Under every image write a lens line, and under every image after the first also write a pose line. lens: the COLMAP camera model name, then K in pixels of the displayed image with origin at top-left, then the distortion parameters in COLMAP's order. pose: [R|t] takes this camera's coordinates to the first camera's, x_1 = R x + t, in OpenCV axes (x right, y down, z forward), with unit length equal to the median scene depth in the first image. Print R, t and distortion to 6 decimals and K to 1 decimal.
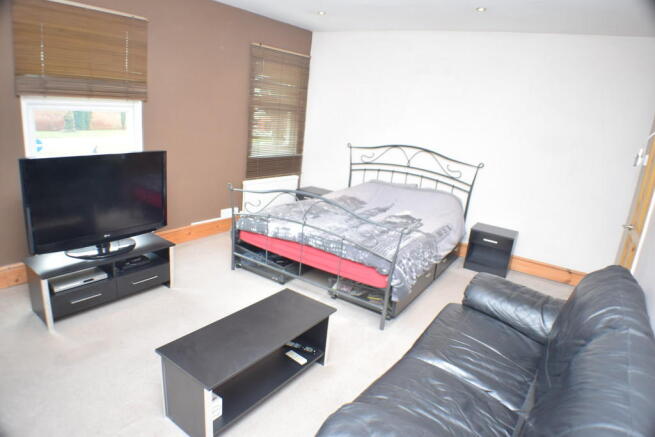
lens RADIAL K [[407.7, 0, 312.1], [0, 407.7, 219.9], [0, 0, 1]] dist [-0.001294, -0.000088]
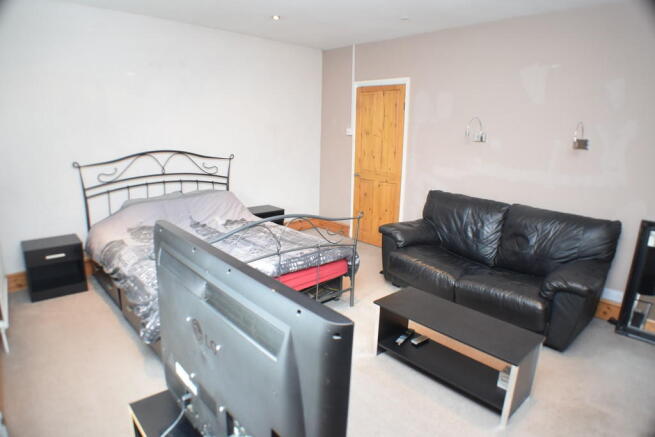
lens RADIAL K [[407.7, 0, 312.1], [0, 407.7, 219.9], [0, 0, 1]] dist [-0.001294, -0.000088]
pose [[0.247474, -0.310080, 0.917936, -0.524254], [0.279146, 0.930052, 0.238915, -0.162759], [-0.927811, 0.197113, 0.316722, 0.458492]]
